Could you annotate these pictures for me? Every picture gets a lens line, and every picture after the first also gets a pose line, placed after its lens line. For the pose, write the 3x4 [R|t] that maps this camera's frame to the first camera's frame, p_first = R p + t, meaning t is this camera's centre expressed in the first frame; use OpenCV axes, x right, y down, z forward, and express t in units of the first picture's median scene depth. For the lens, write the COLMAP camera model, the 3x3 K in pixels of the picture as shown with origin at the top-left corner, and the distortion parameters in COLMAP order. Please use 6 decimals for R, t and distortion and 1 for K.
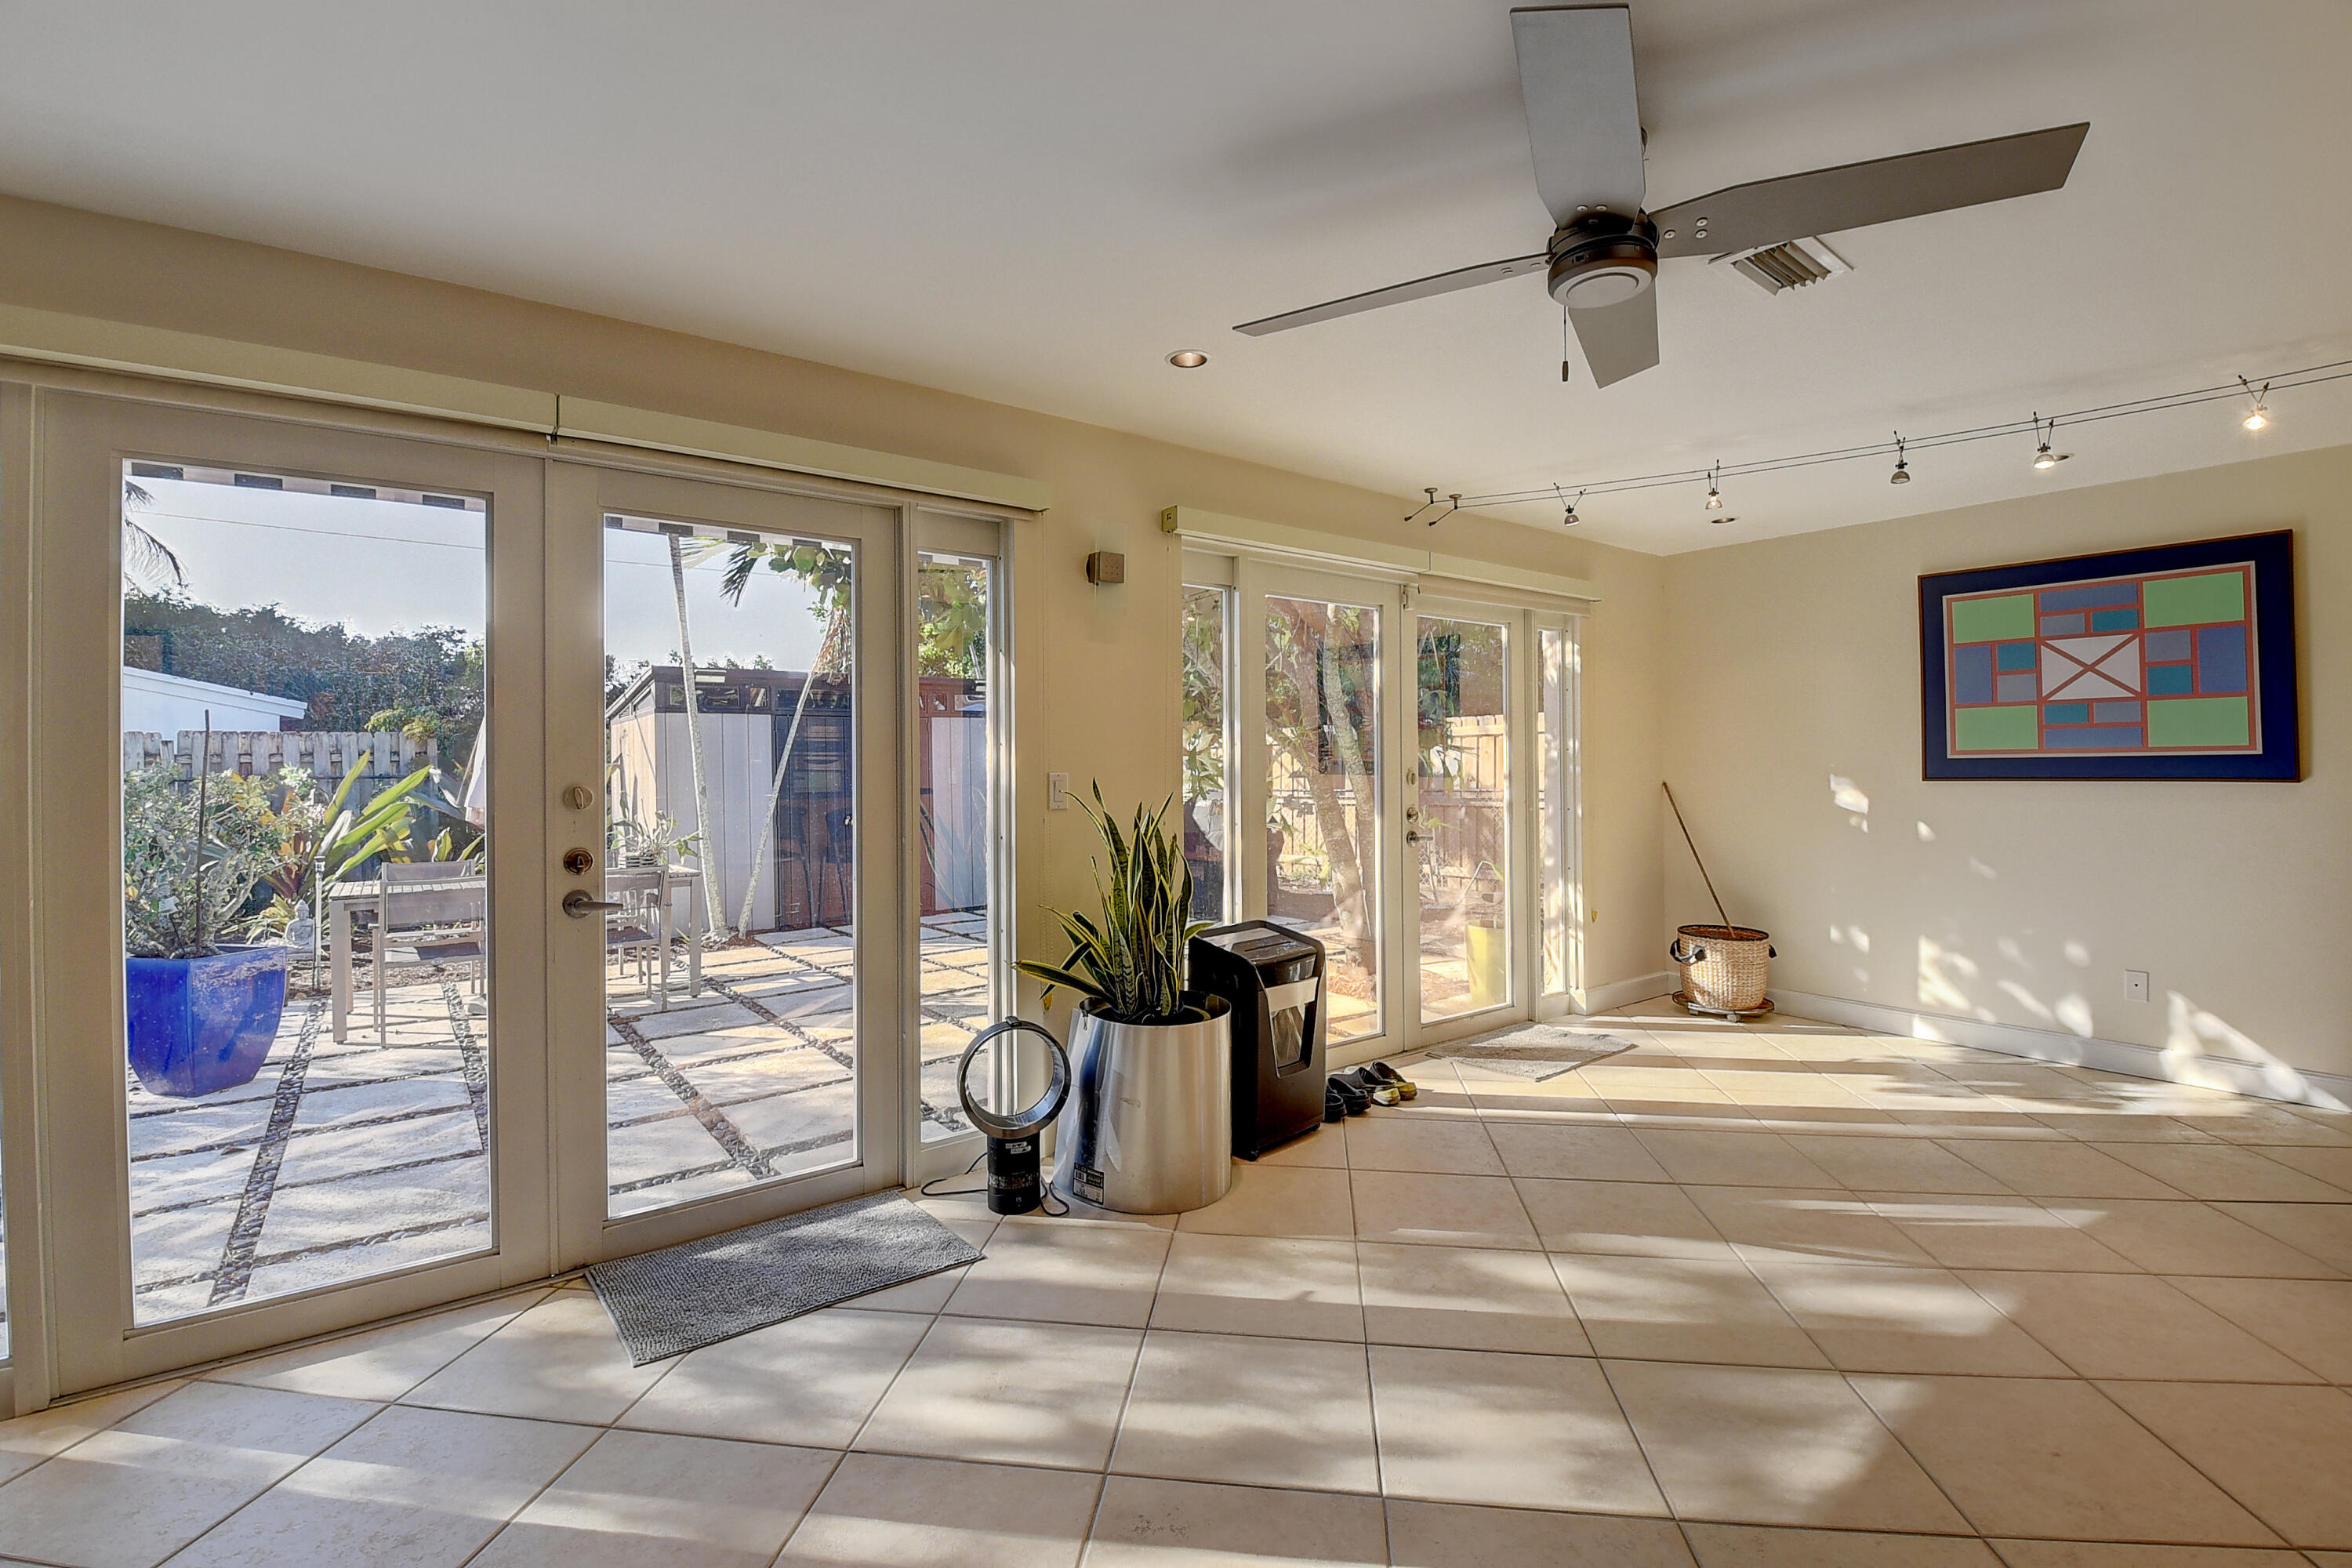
lens RADIAL K [[1037.2, 0, 1169.9], [0, 1037.2, 755.2], [0, 0, 1]] dist [0.014721, -0.028379]
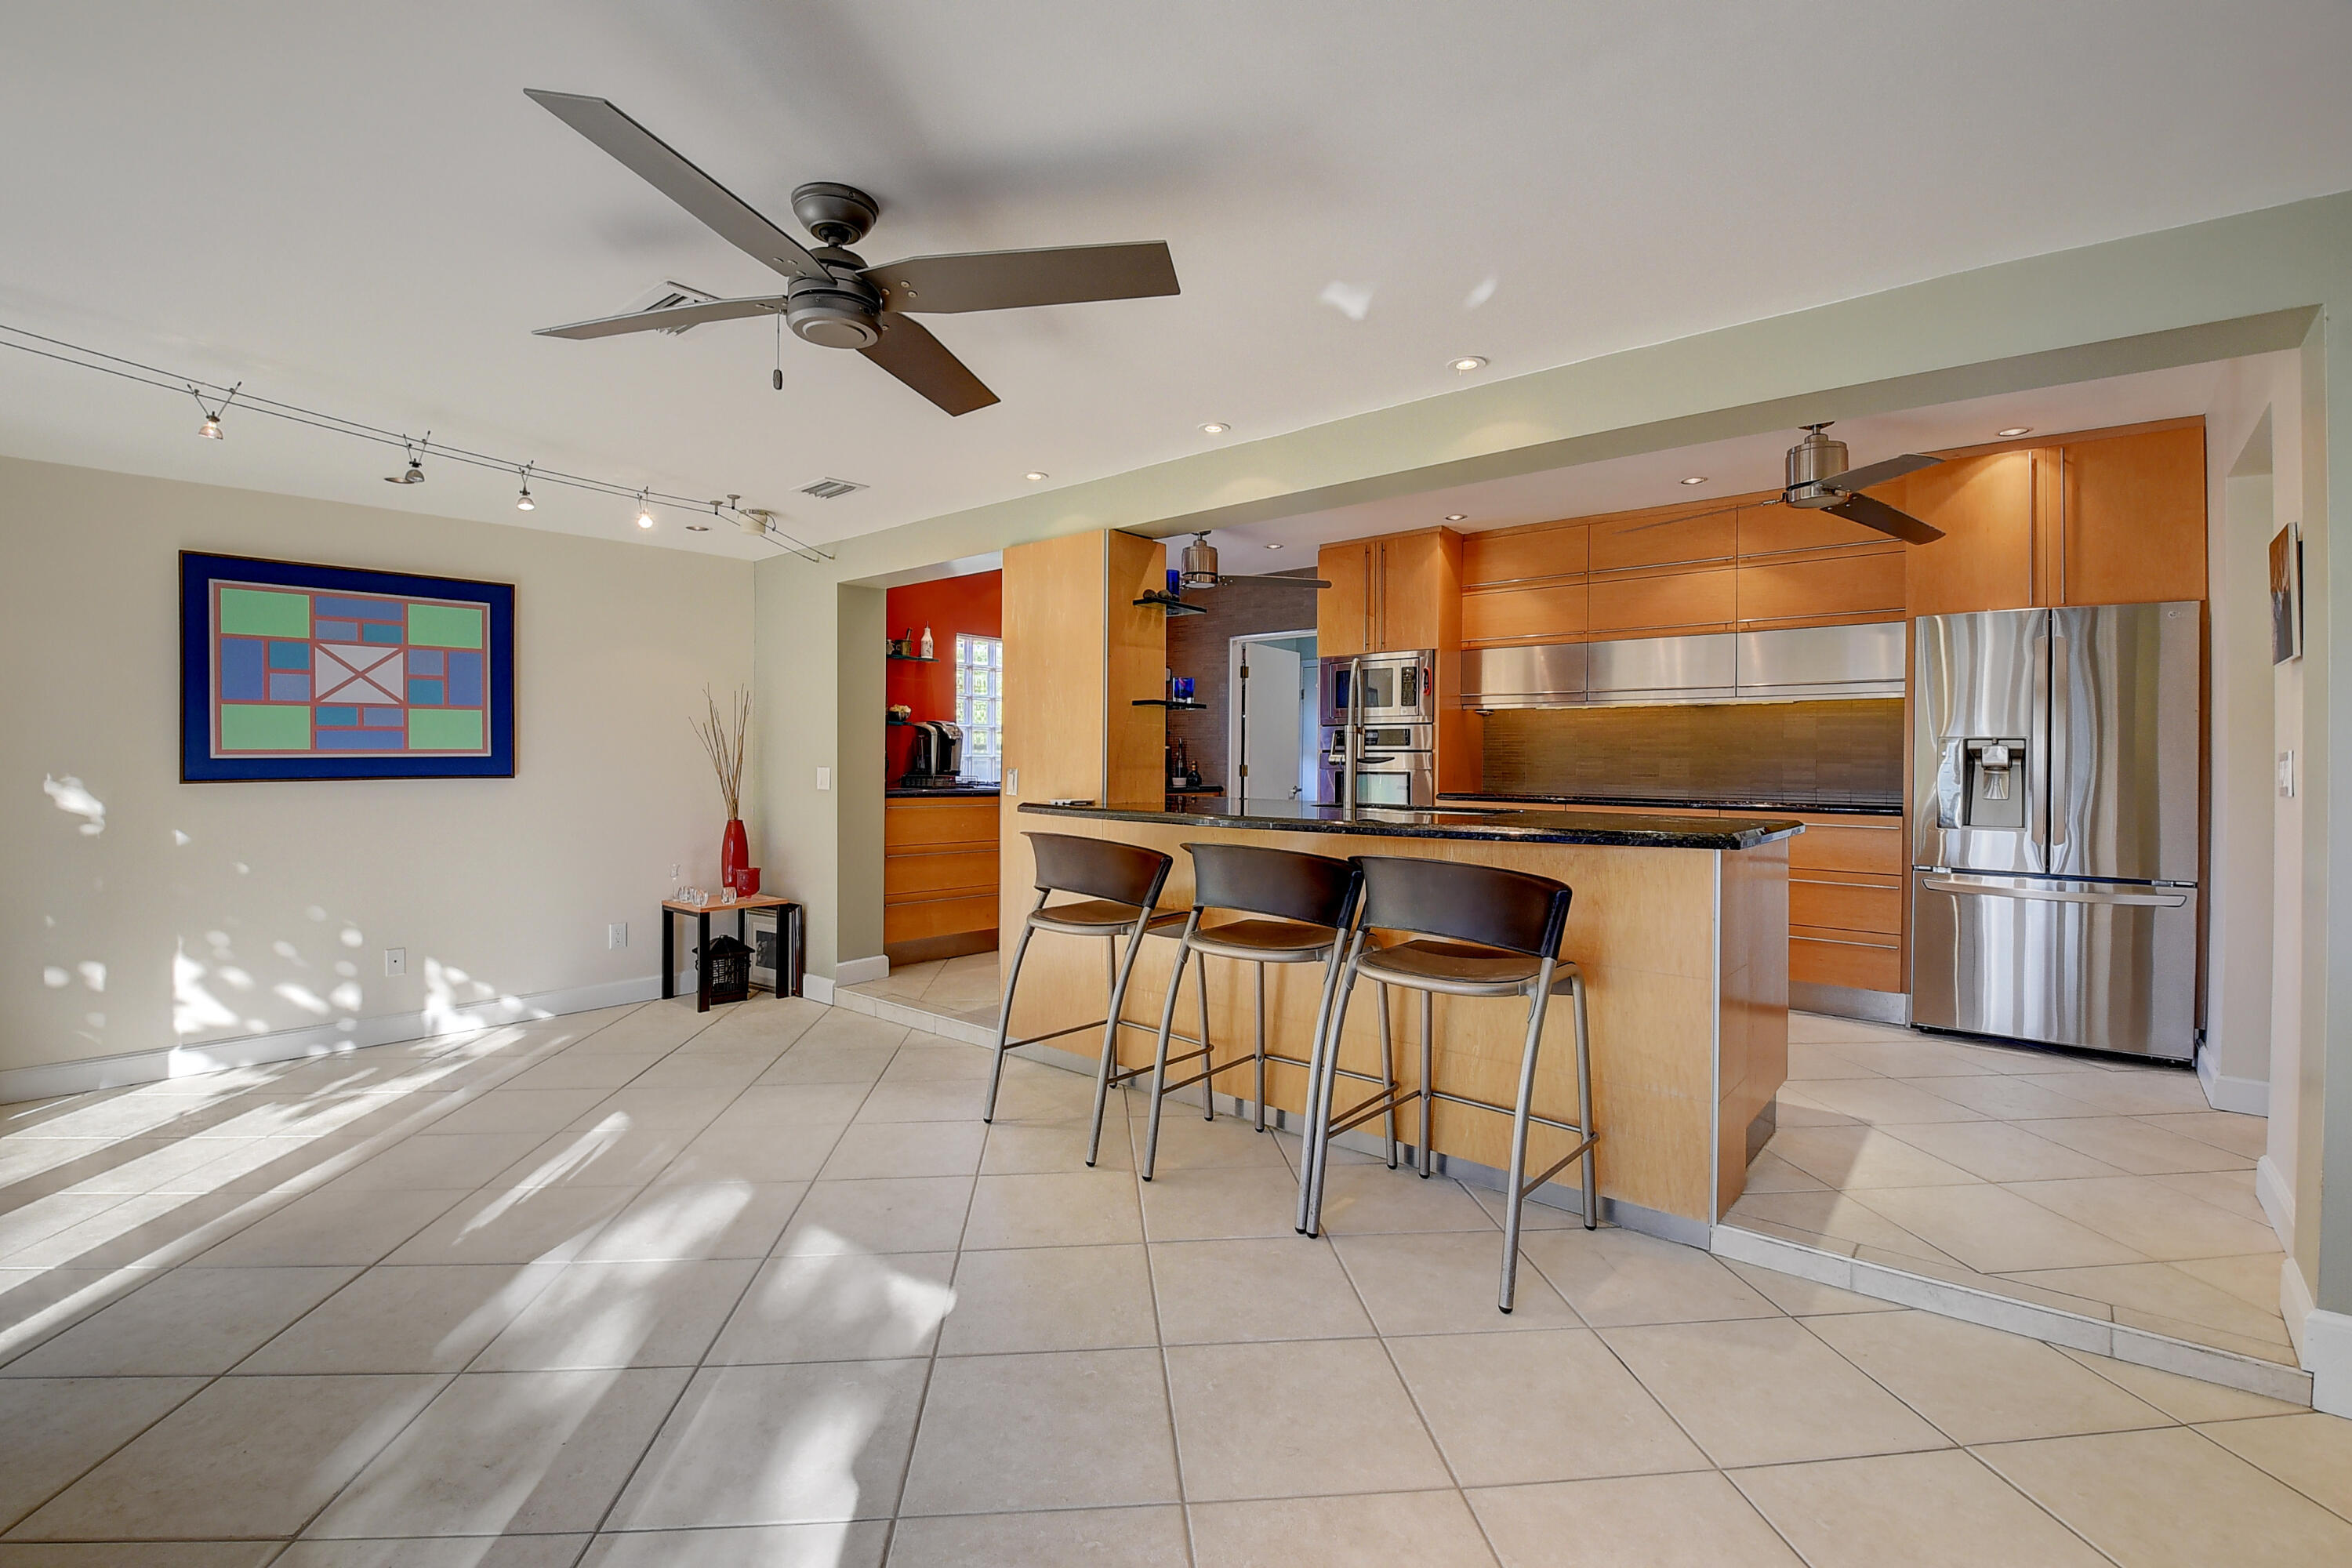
lens RADIAL K [[1042.8, 0, 1150.9], [0, 1042.8, 753.7], [0, 0, 1]] dist [0.002788, -0.029027]
pose [[-0.201002, 0.010057, 0.979539, -0.321121], [-0.009076, 0.999885, -0.012128, 0.003551], [-0.979549, -0.011328, -0.200887, 0.396629]]
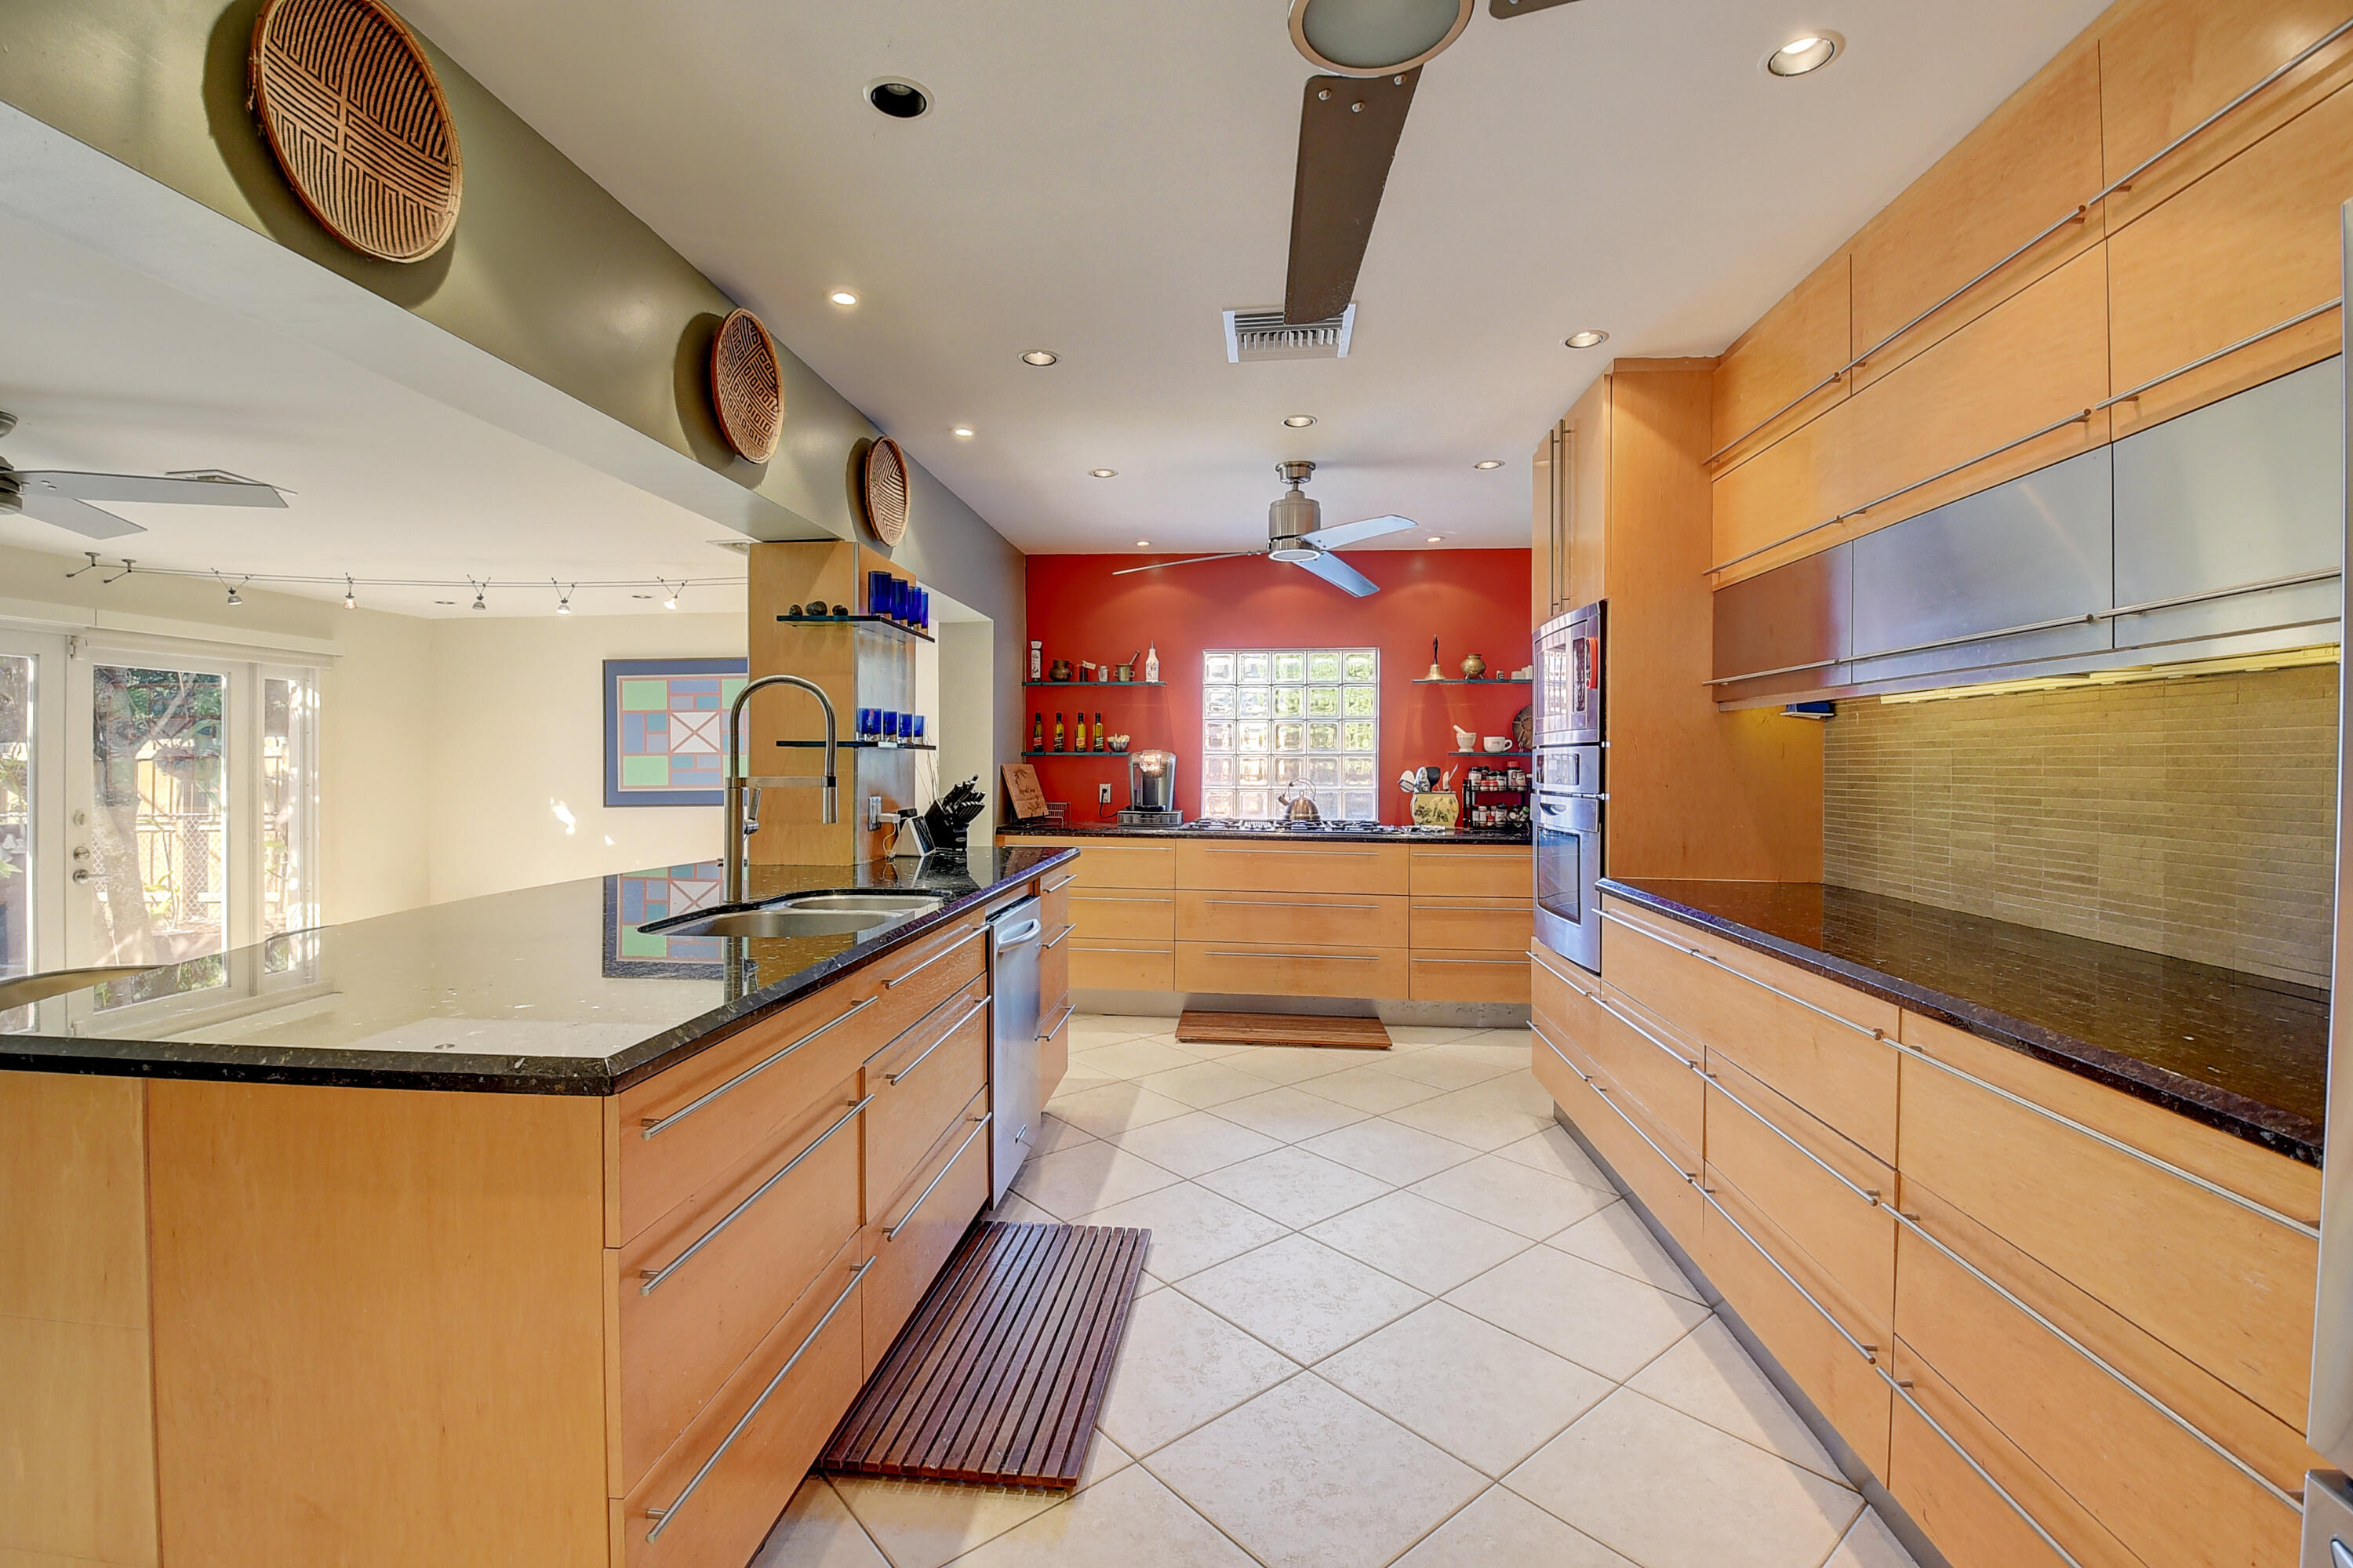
lens RADIAL K [[1030.5, 0, 1149.8], [0, 1030.5, 764.4], [0, 0, 1]] dist [0.001053, -0.012847]
pose [[0.688436, 0.006184, 0.725271, 0.239078], [-0.008261, 0.999966, -0.000686, -0.040303], [-0.725250, -0.005519, 0.688463, -0.535889]]
